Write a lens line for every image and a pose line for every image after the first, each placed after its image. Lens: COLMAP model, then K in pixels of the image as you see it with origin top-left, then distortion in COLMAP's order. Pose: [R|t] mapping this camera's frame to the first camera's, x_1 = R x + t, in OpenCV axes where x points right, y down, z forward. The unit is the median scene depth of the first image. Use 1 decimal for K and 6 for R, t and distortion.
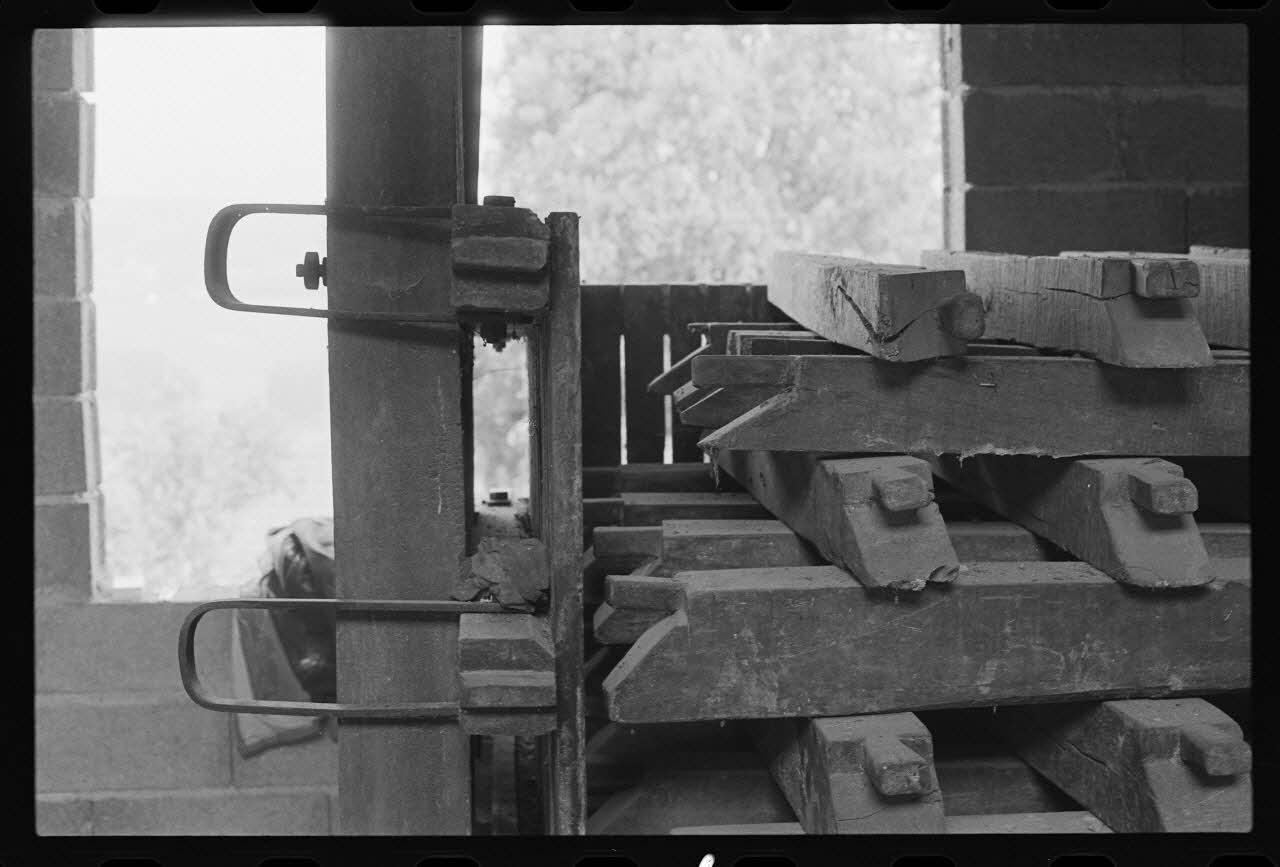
lens RADIAL K [[2009.7, 0, 620.8], [0, 2009.7, 431.4], [0, 0, 1]] dist [-0.072064, -0.197551]
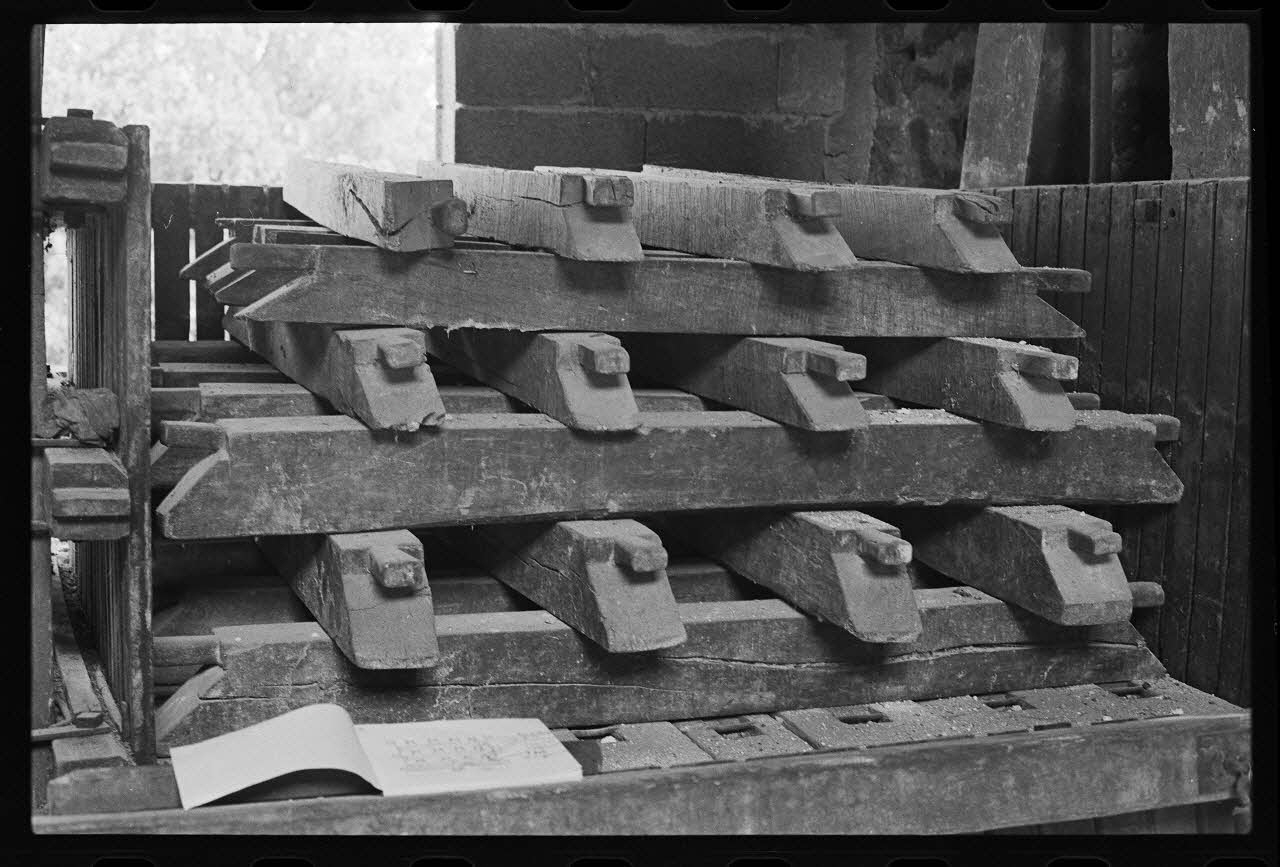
lens RADIAL K [[2009.7, 0, 620.8], [0, 2009.7, 431.4], [0, 0, 1]] dist [-0.072064, -0.197551]
pose [[0.968142, 0.003078, 0.250381, -0.041671], [-0.014873, 0.998866, 0.045230, 0.018924], [-0.249958, -0.047513, 0.967090, -0.255063]]
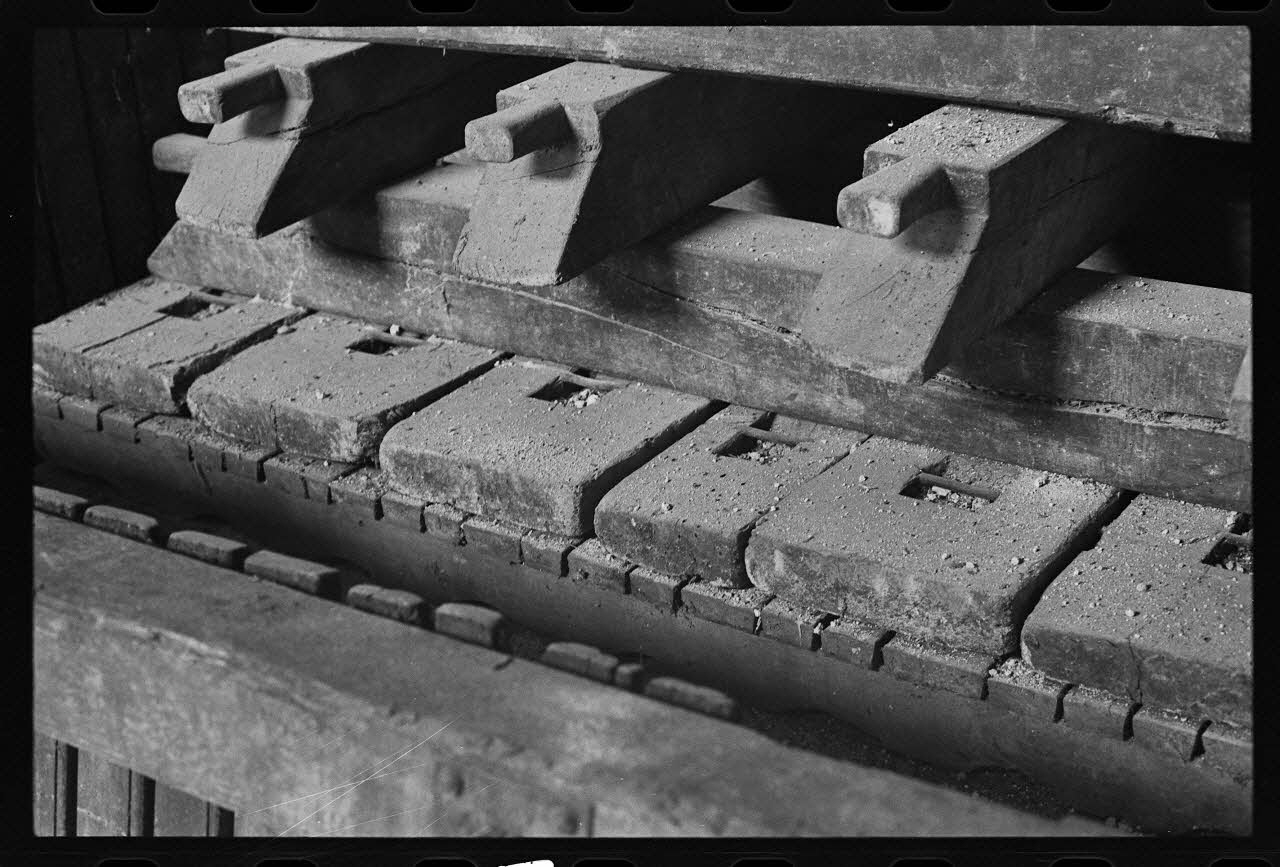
lens RADIAL K [[2009.7, 0, 620.8], [0, 2009.7, 431.4], [0, 0, 1]] dist [-0.072064, -0.197551]
pose [[0.748417, 0.244898, -0.616358, 0.823340], [-0.009471, 0.933181, 0.359282, -0.021584], [0.663161, -0.263055, 0.700728, 0.391342]]
